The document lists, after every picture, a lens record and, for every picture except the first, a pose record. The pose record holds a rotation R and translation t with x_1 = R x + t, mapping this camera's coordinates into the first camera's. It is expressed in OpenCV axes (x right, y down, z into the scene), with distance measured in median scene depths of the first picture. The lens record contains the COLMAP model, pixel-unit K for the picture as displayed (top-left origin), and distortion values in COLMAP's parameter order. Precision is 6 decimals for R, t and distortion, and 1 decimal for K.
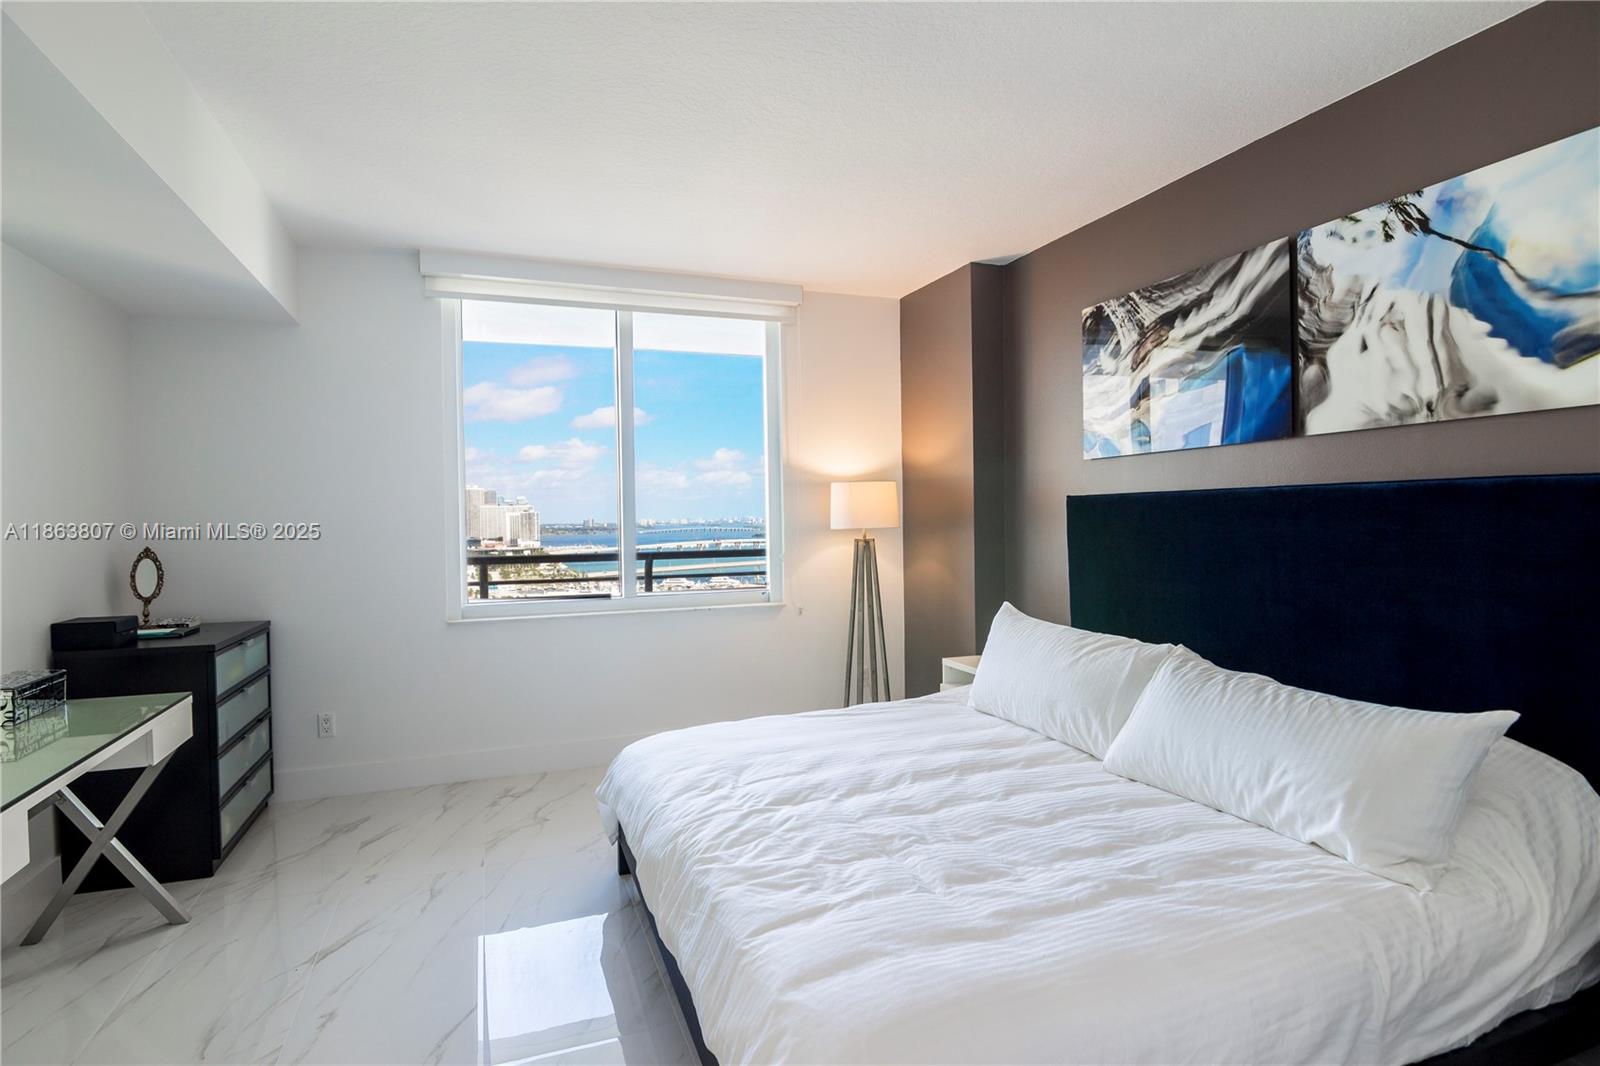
lens RADIAL K [[815.3, 0, 786.3], [0, 815.3, 533.9], [0, 0, 1]] dist [-0.004160, -0.011174]
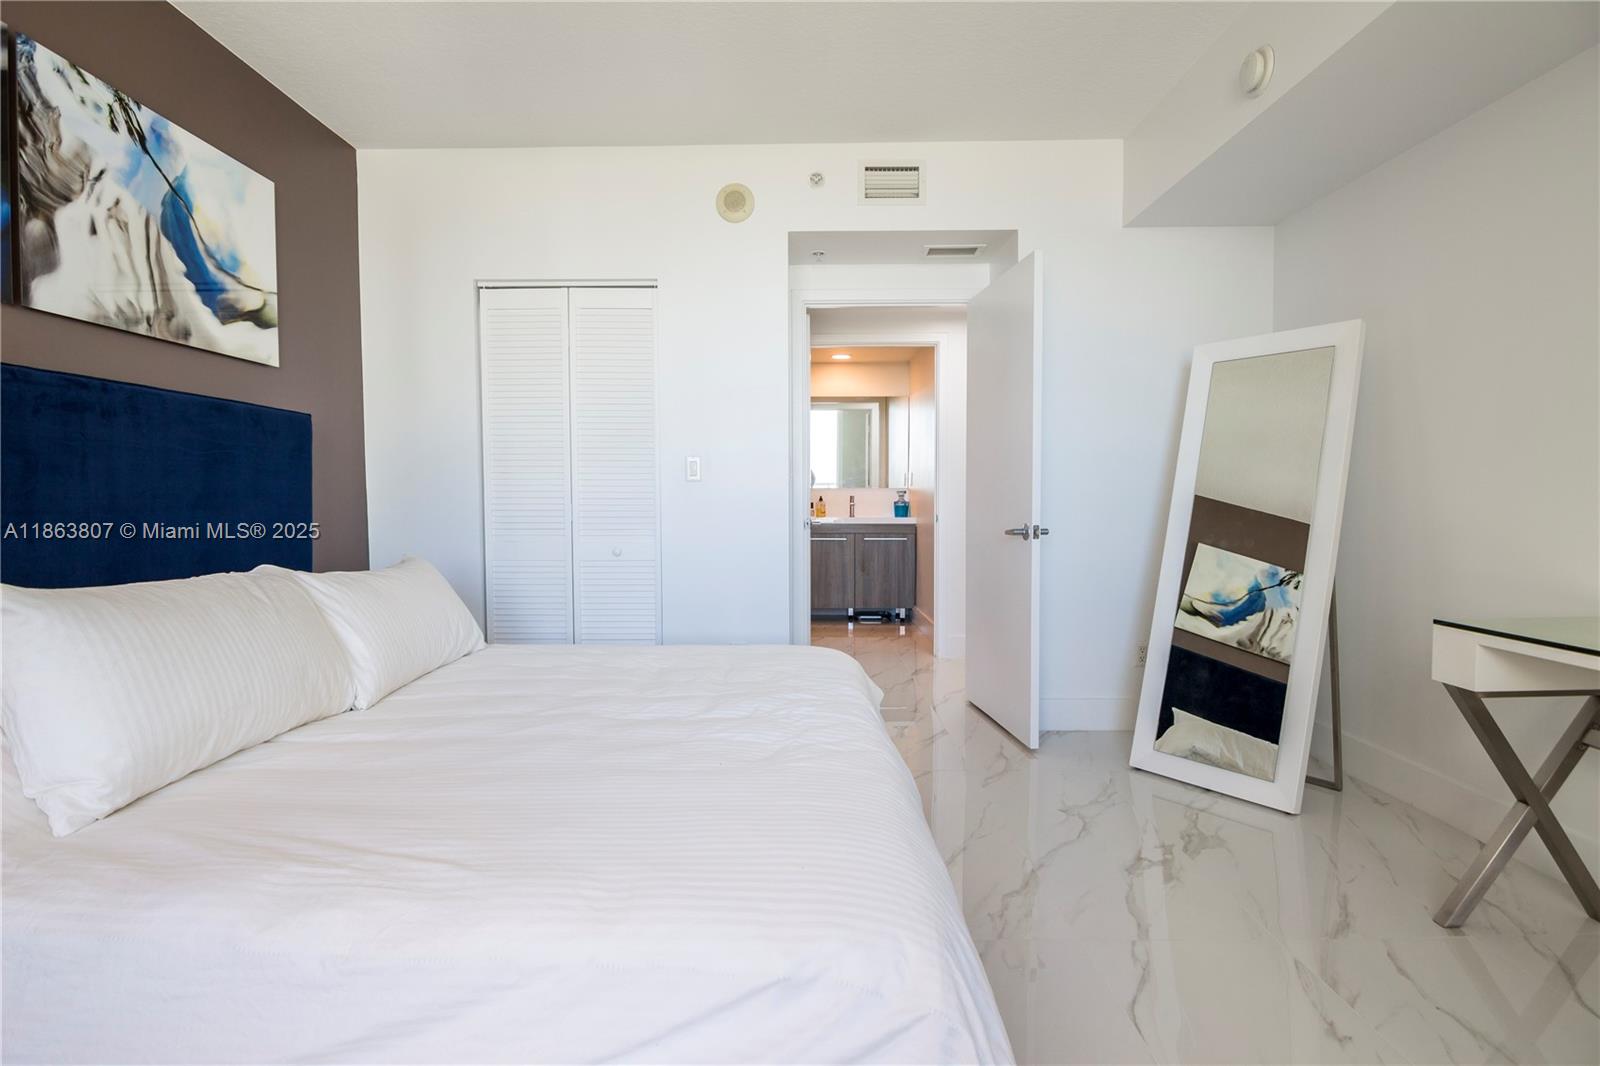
lens RADIAL K [[815.3, 0, 786.3], [0, 815.3, 533.9], [0, 0, 1]] dist [-0.004160, -0.011174]
pose [[-0.931156, -0.000618, 0.364621, -0.306670], [0.021981, 0.998085, 0.057826, 0.065359], [-0.363958, 0.061860, -0.929359, 1.525599]]
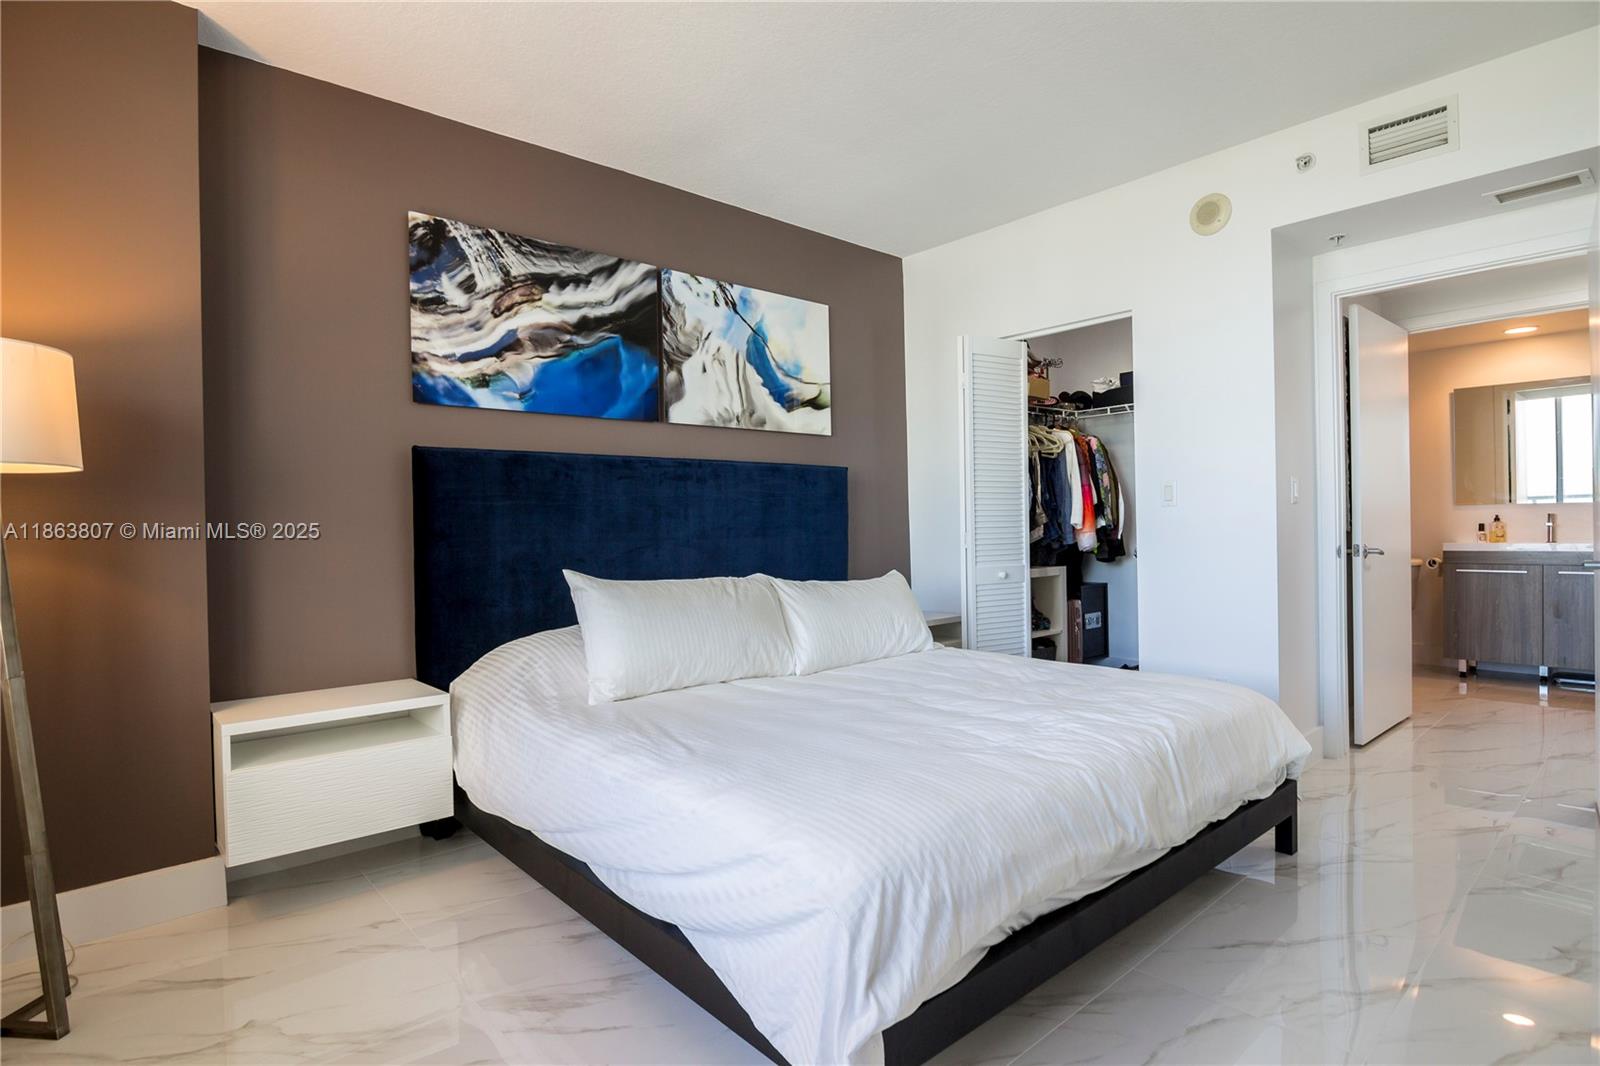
lens RADIAL K [[815.3, 0, 786.3], [0, 815.3, 533.9], [0, 0, 1]] dist [-0.004160, -0.011174]
pose [[-0.355693, 0.013916, 0.934499, -0.706262], [0.040972, 0.999160, 0.000715, 0.071330], [-0.933704, 0.038542, -0.355964, 1.366972]]
